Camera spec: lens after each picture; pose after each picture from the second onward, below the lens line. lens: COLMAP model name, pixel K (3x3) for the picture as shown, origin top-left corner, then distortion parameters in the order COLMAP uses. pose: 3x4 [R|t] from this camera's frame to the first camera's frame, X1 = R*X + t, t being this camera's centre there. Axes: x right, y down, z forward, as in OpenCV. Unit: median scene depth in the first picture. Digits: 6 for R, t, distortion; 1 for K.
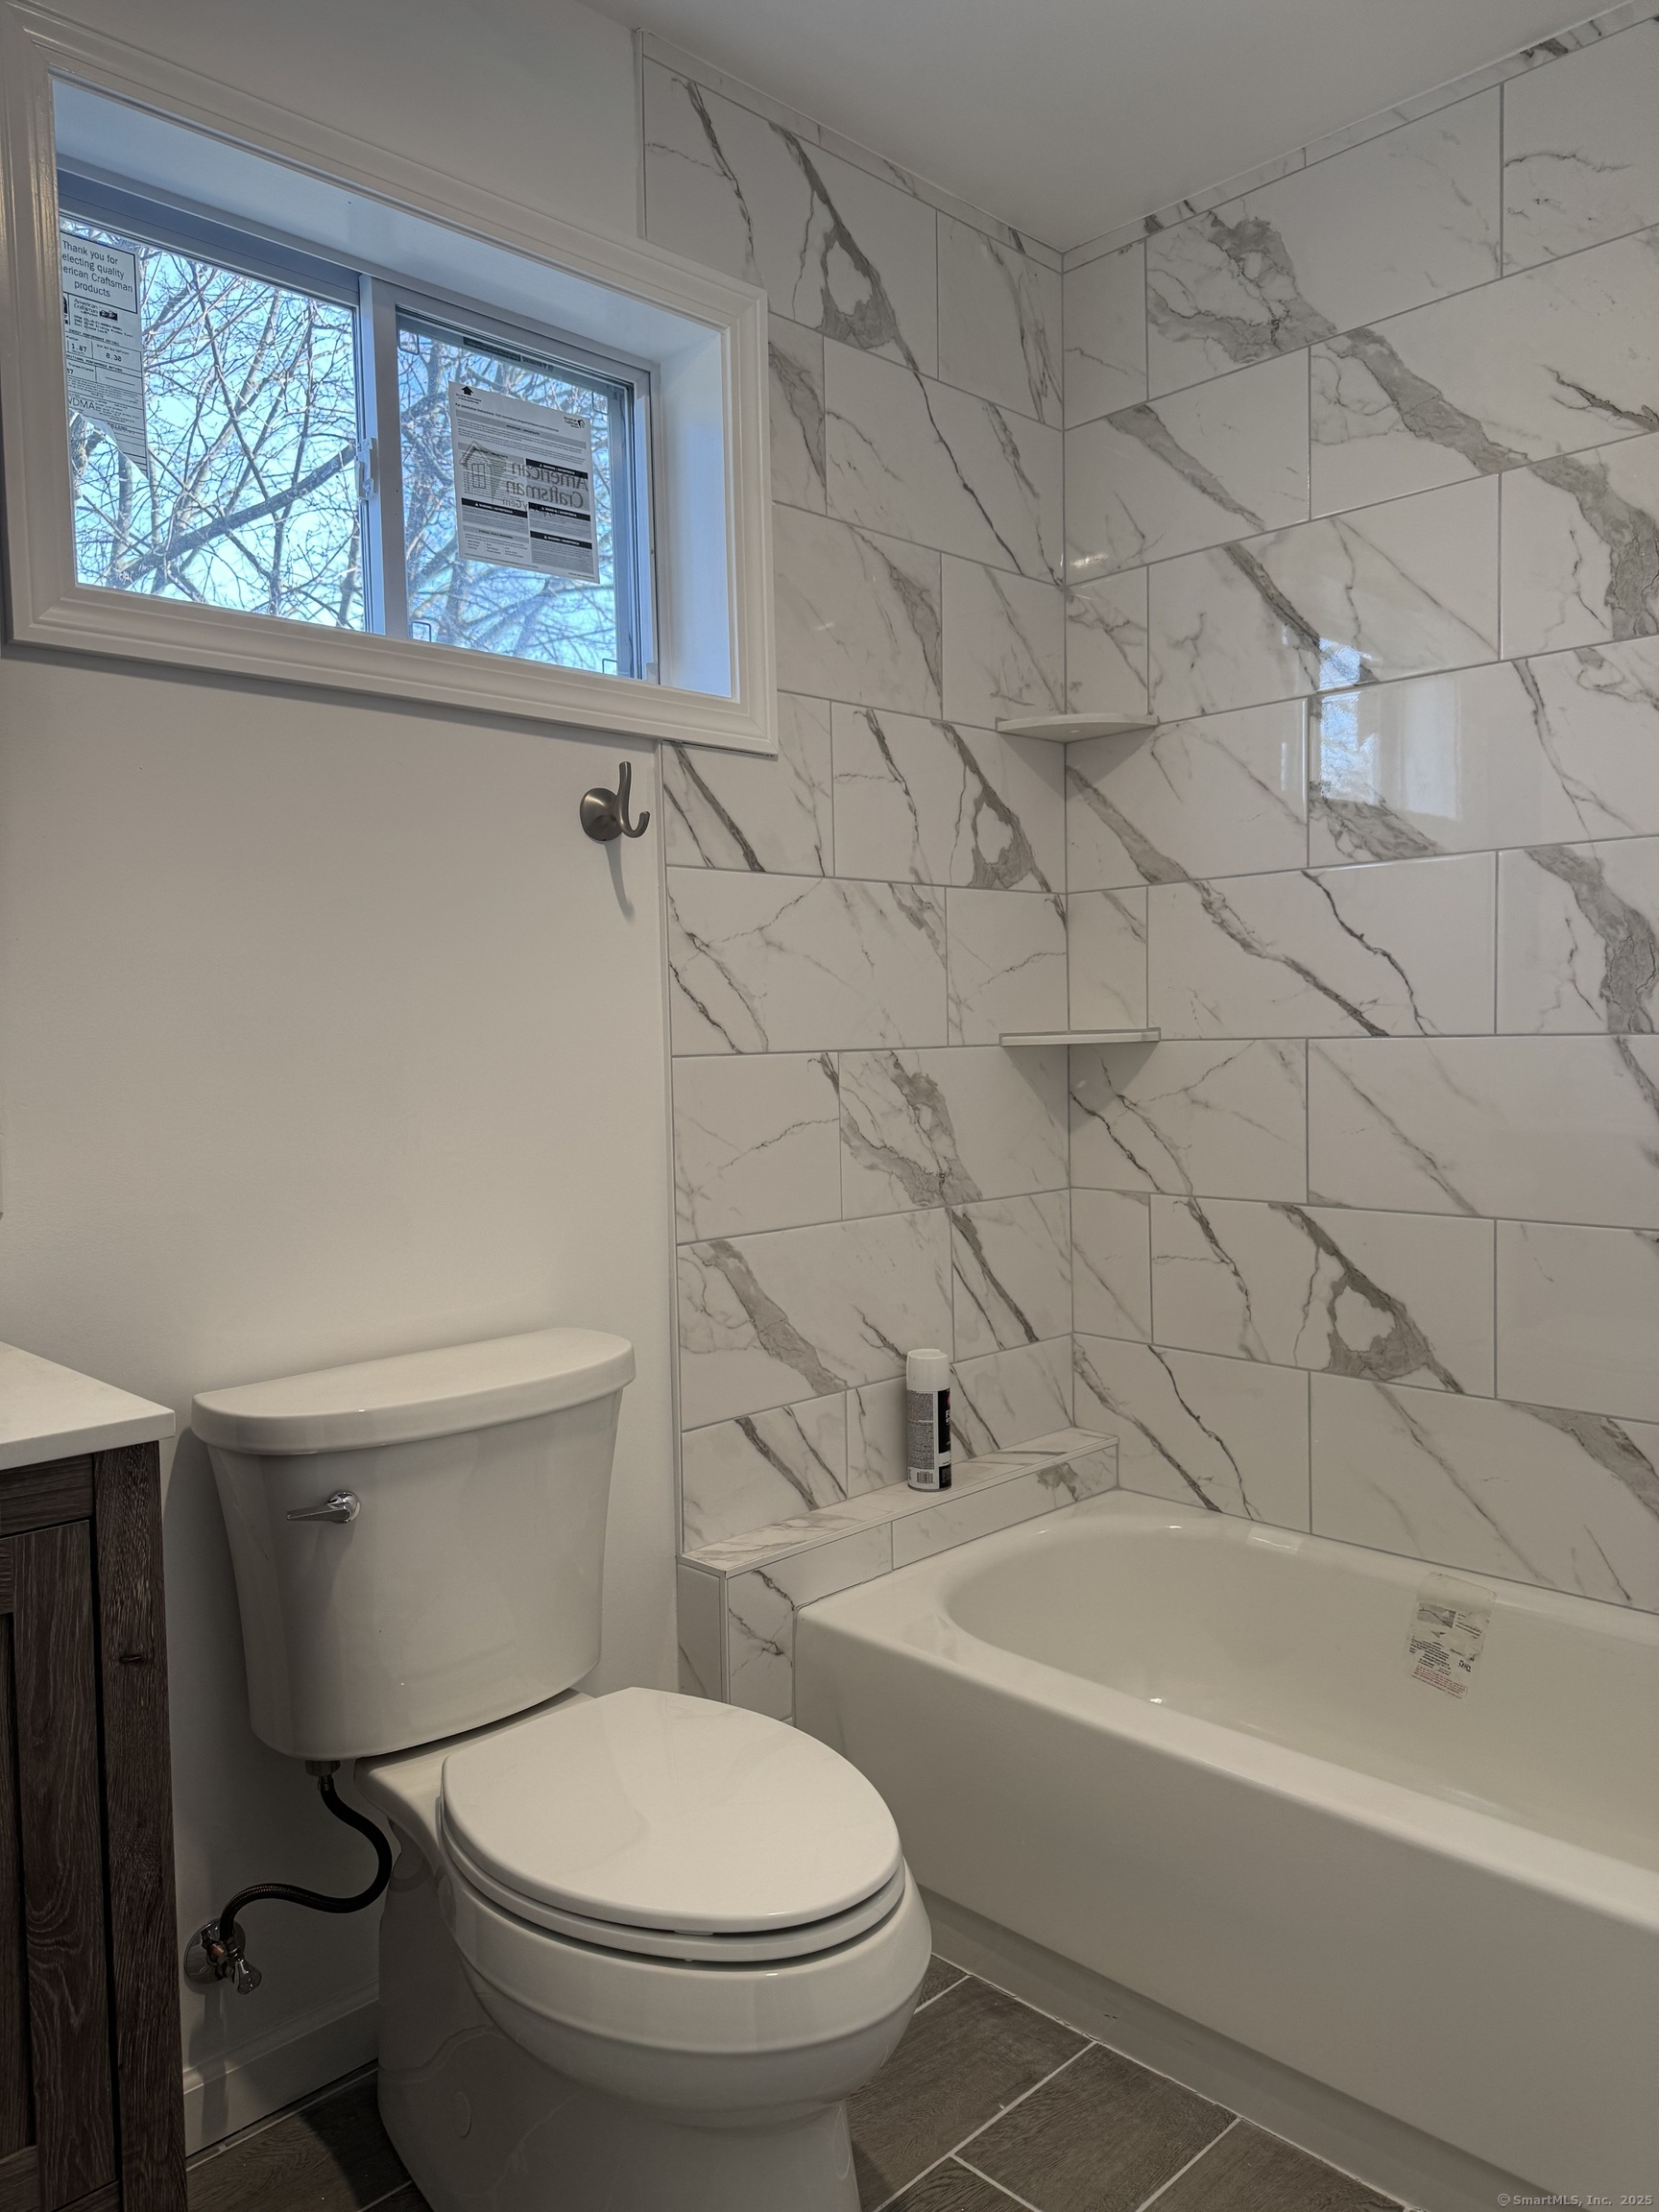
lens RADIAL K [[1579.1, 0, 829.5], [0, 1579.1, 1106.0], [0, 0, 1]] dist [0.044471, 0.006549]
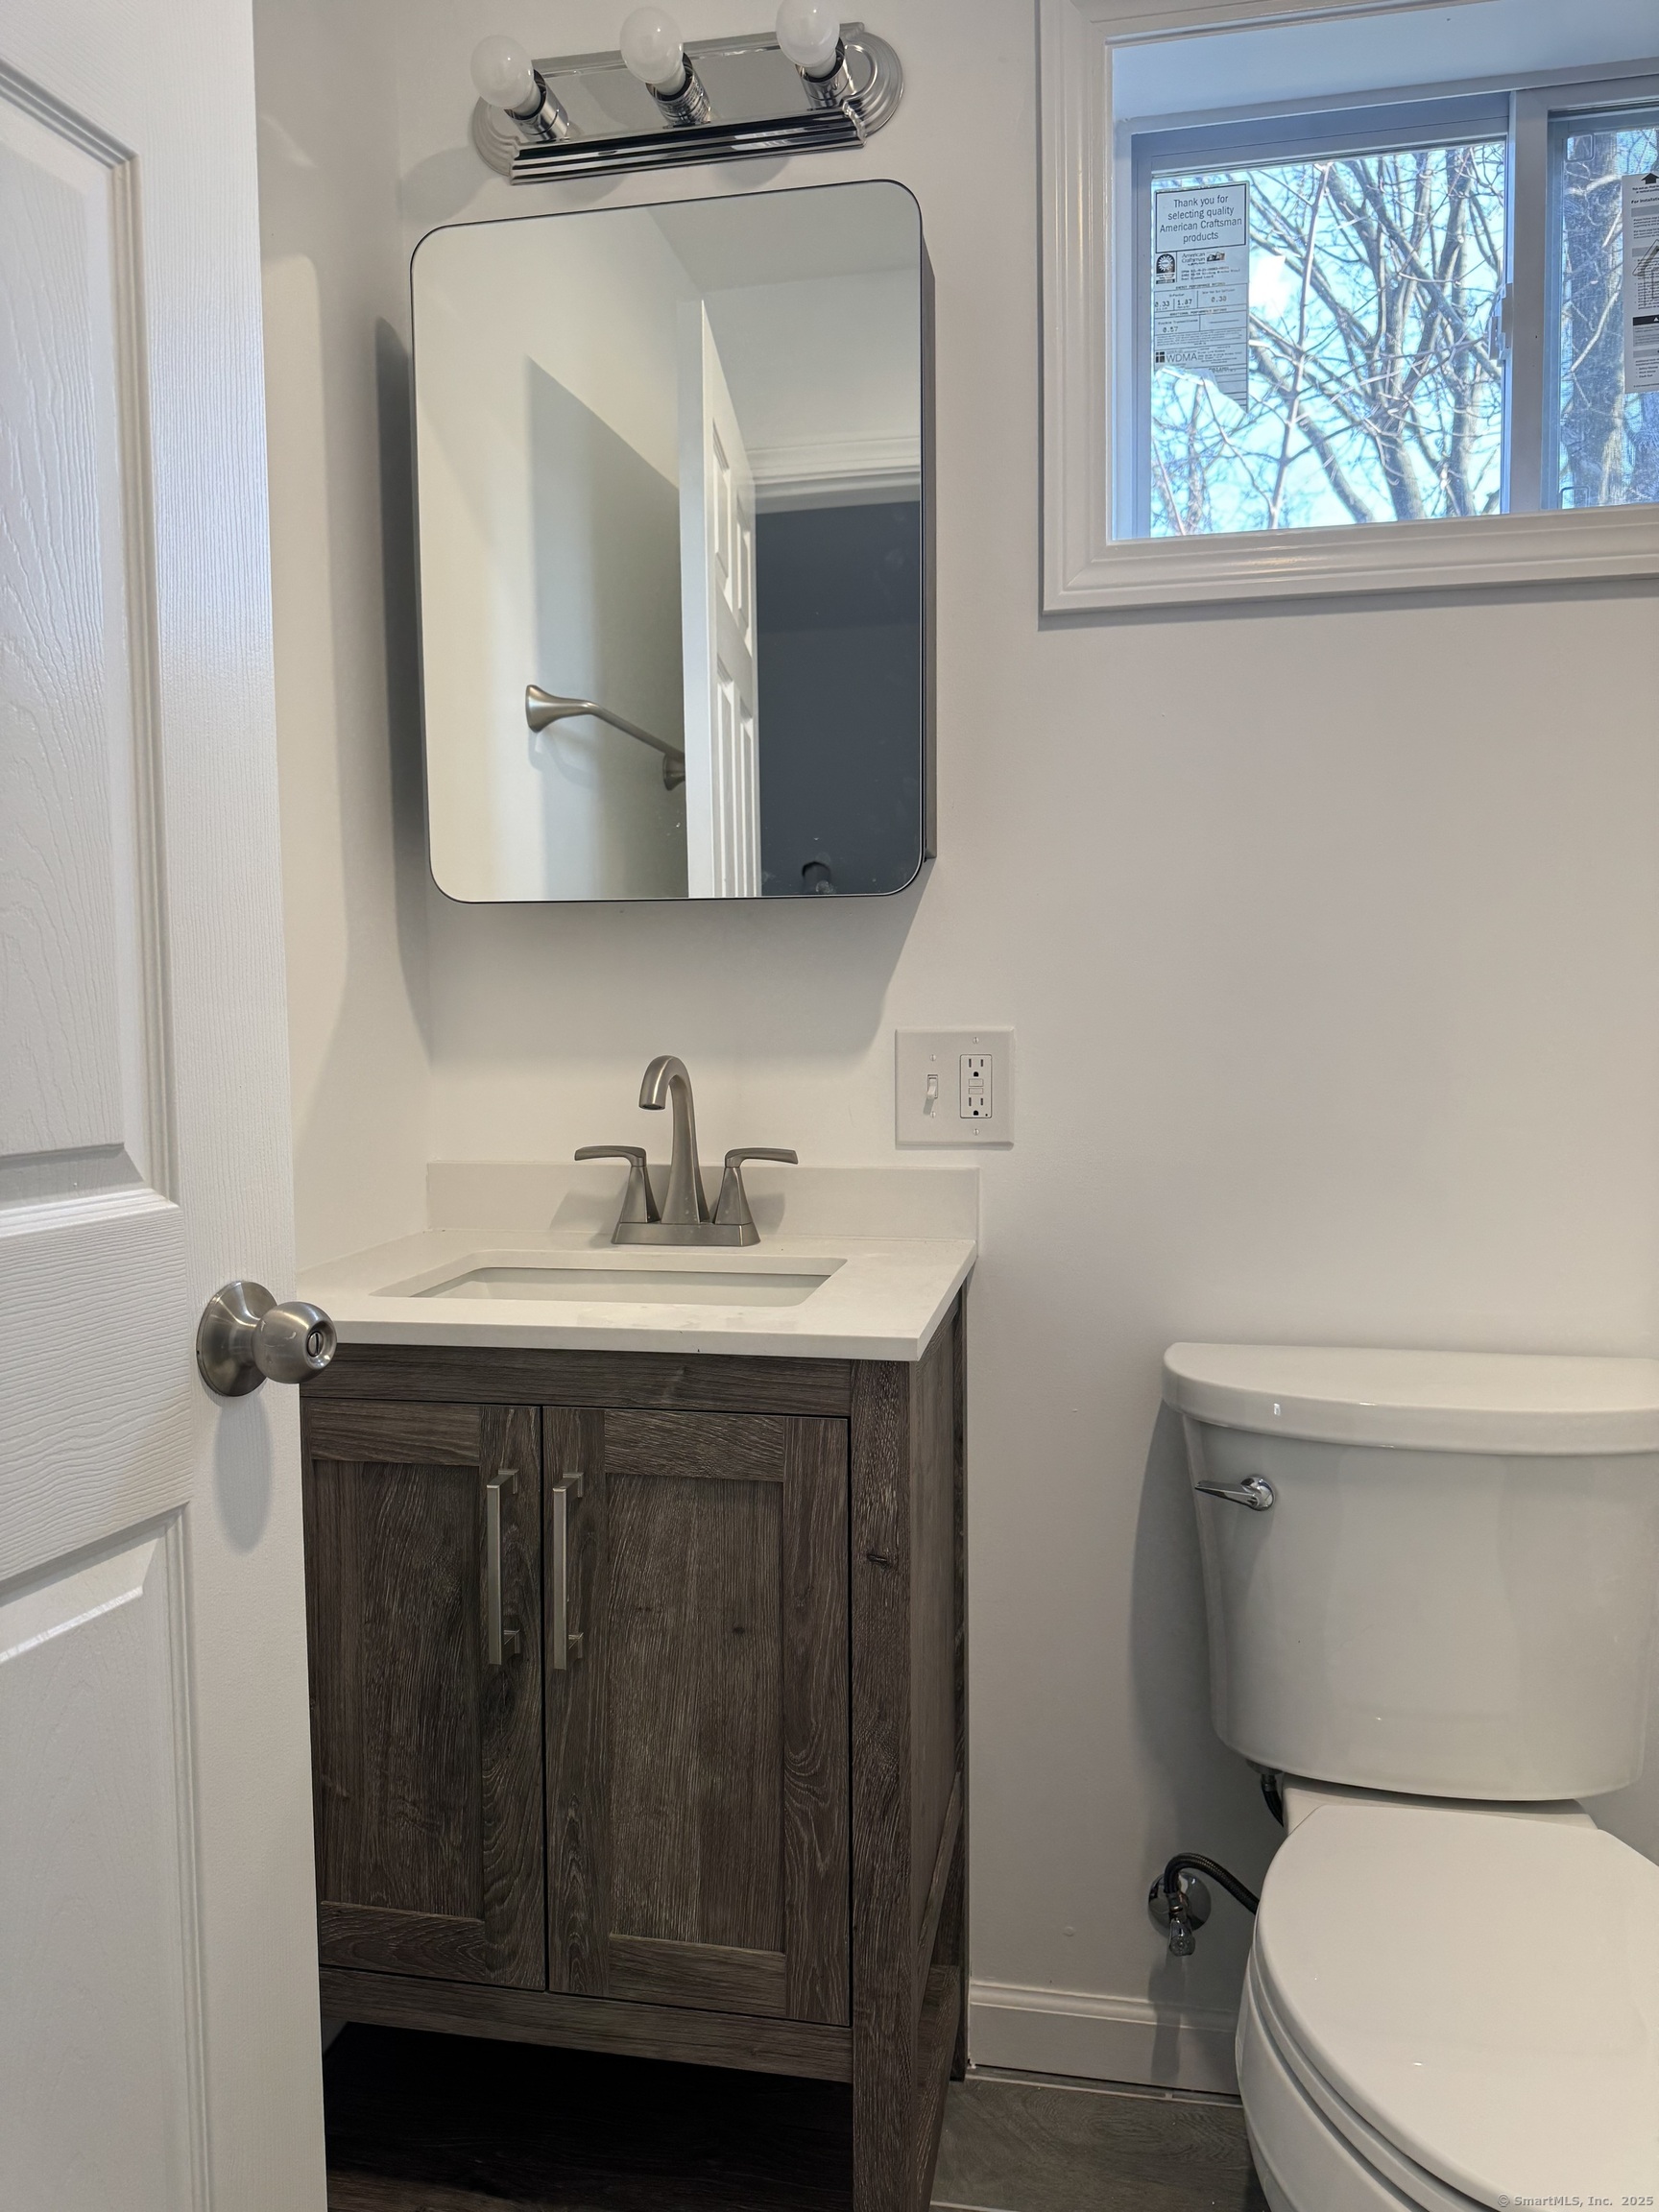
lens RADIAL K [[1589.3, 0, 829.5], [0, 1589.3, 1106.0], [0, 0, 1]] dist [0.054604, -0.030147]
pose [[0.595773, 0.064746, -0.800539, 0.372510], [-0.049454, 0.997811, 0.043897, 0.000782], [0.801629, 0.013438, 0.597671, 0.338598]]
